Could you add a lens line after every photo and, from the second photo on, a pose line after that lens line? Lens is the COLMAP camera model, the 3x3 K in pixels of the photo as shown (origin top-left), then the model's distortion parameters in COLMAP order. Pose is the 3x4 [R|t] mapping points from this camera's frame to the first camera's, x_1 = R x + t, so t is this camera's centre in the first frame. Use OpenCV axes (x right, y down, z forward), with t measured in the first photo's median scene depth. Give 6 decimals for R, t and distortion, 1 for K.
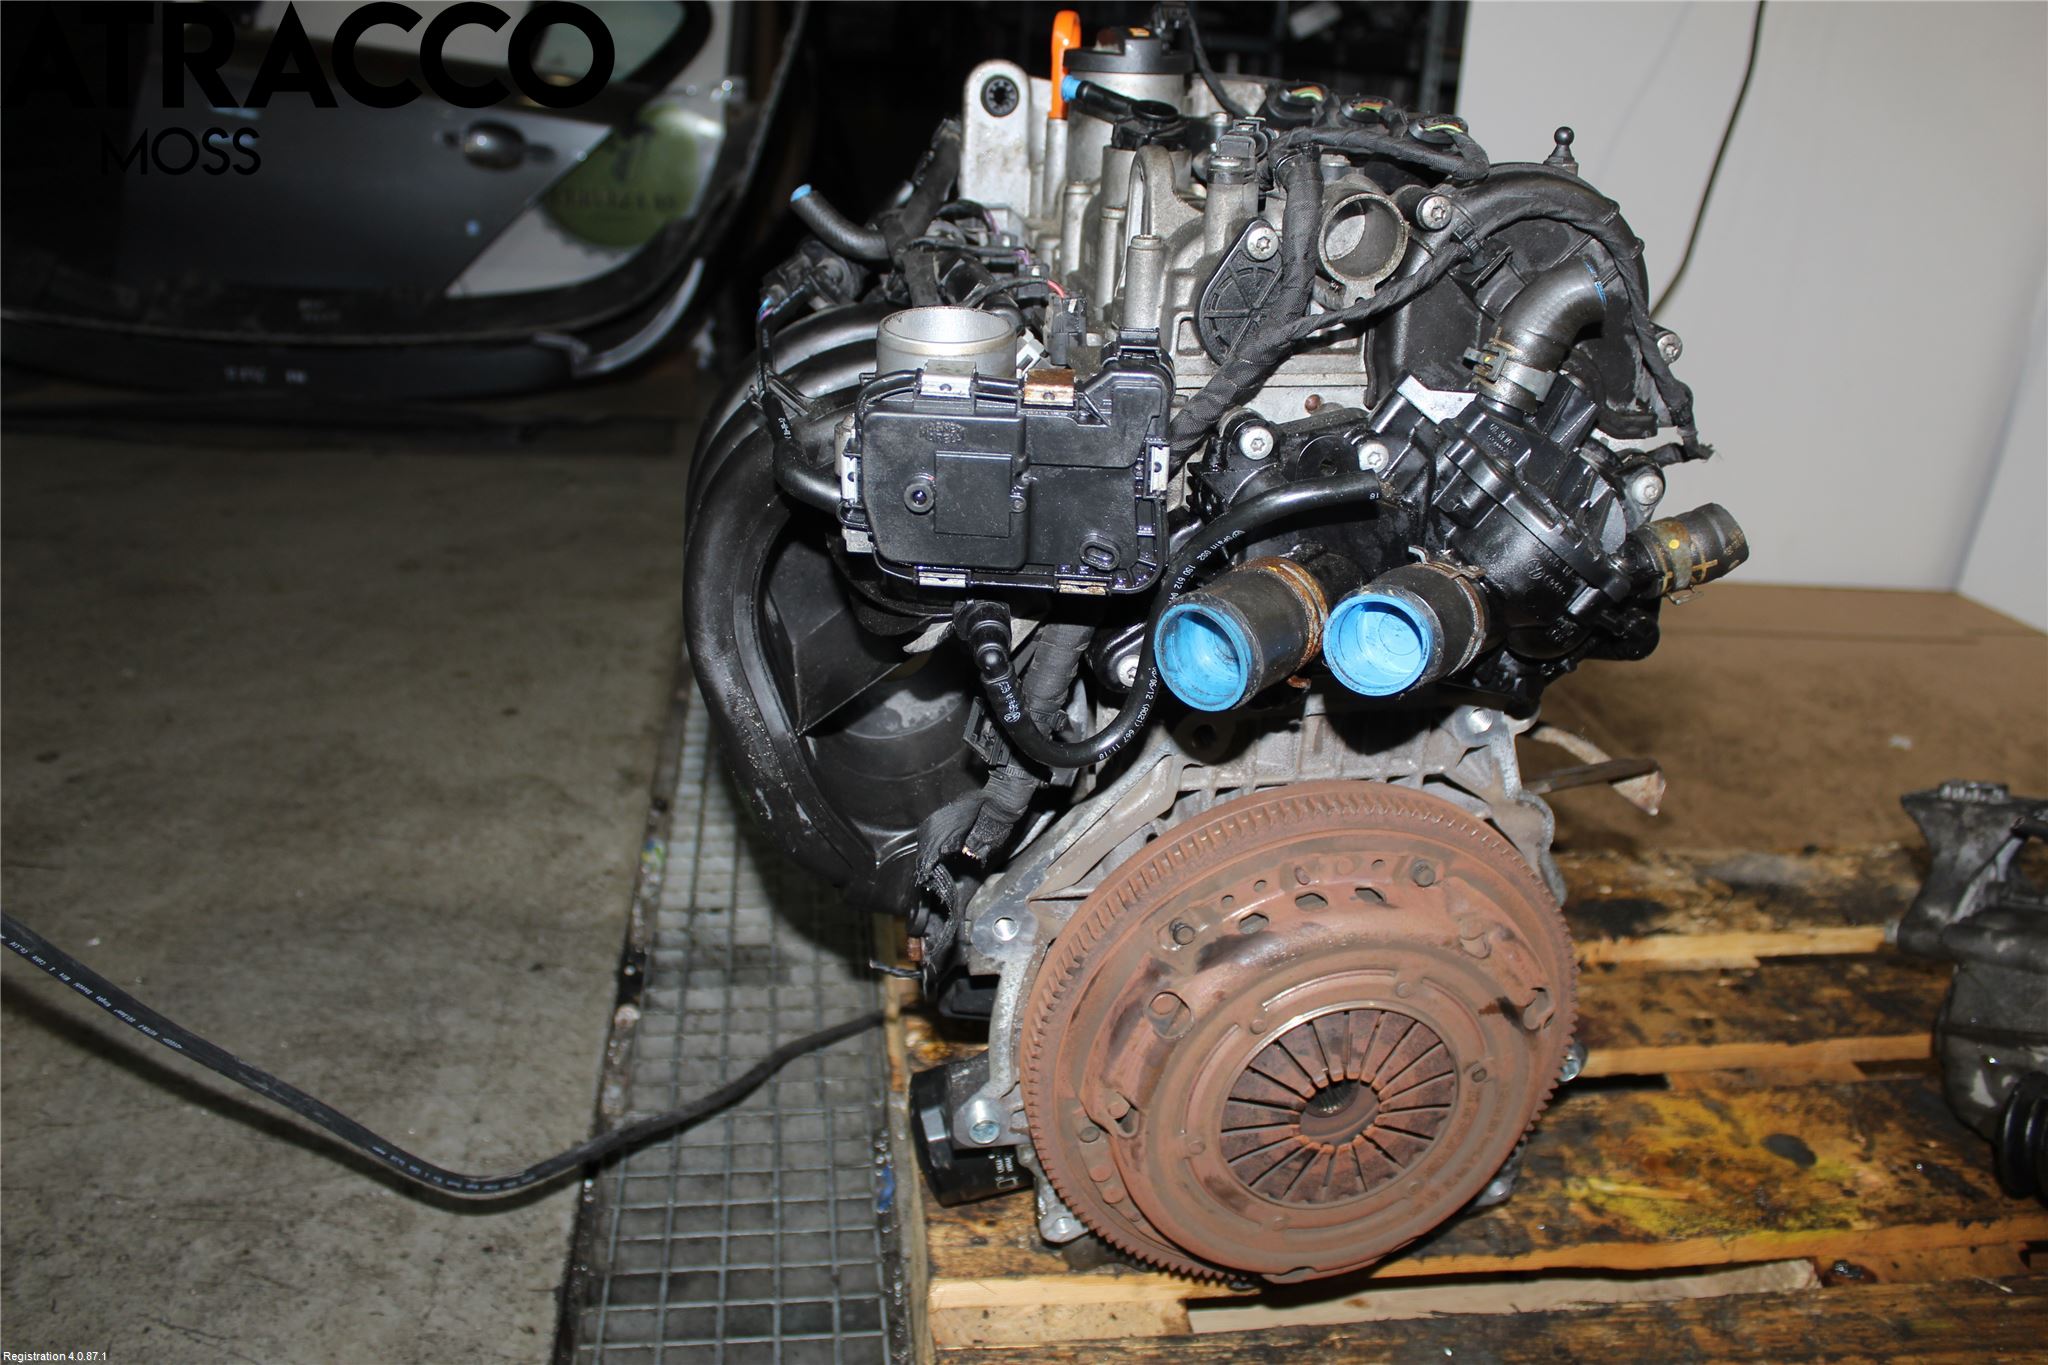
lens RADIAL K [[1765.9, 0, 1059.1], [0, 1765.9, 632.8], [0, 0, 1]] dist [-0.160896, 0.127806]
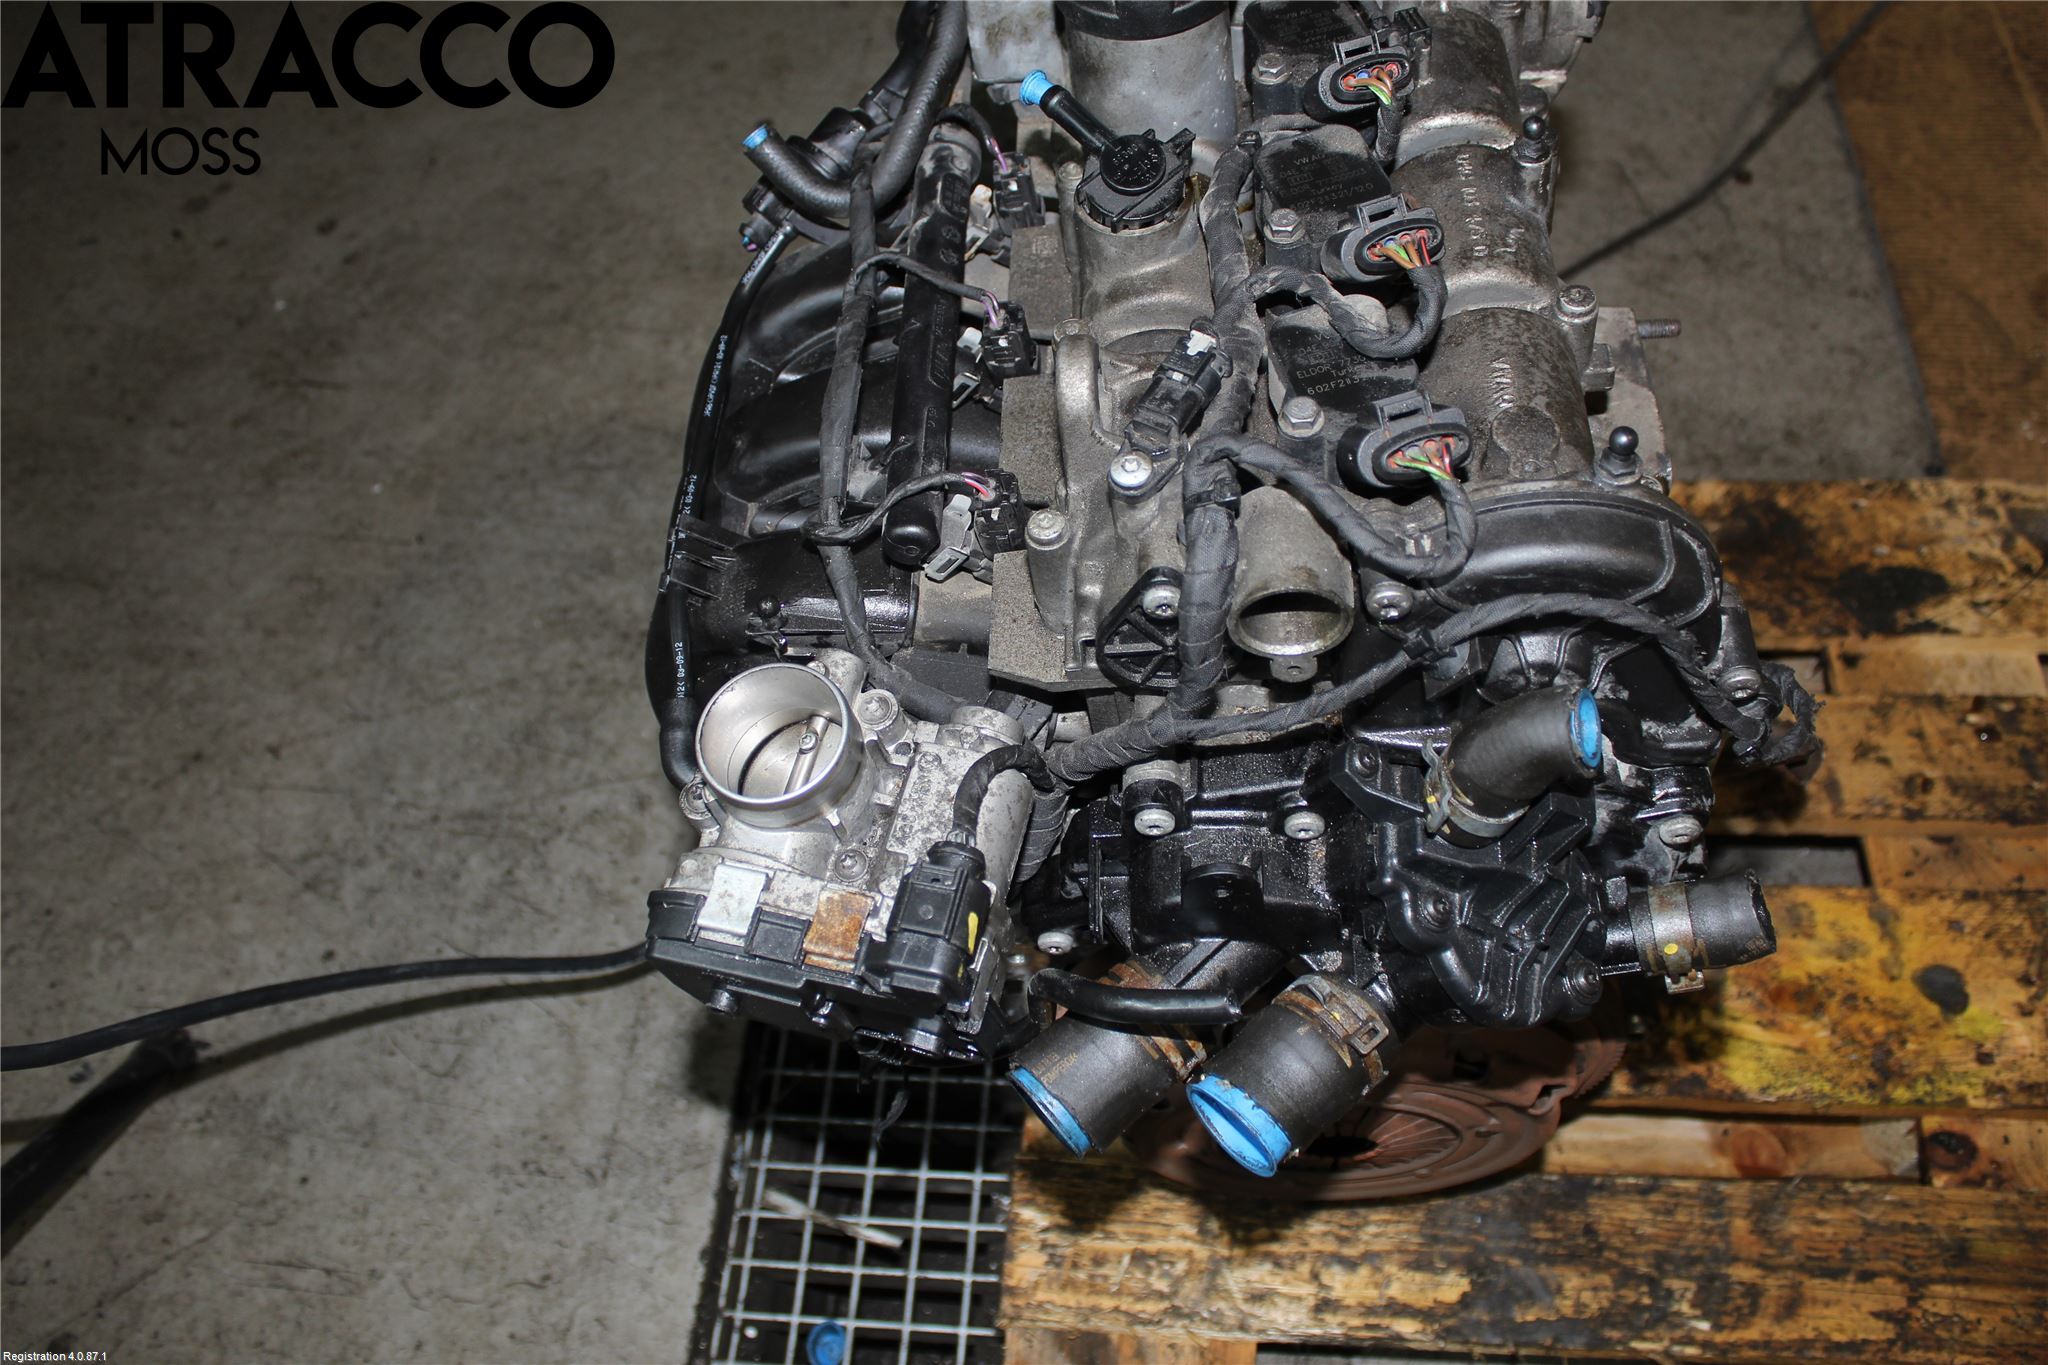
lens RADIAL K [[1765.9, 0, 1018.6], [0, 1765.9, 692.5], [0, 0, 1]] dist [-0.160896, 0.127806]
pose [[0.959527, 0.101111, -0.262840, 0.159243], [0.072648, 0.812862, 0.577908, -0.391544], [0.272086, -0.573613, 0.772617, 0.216428]]
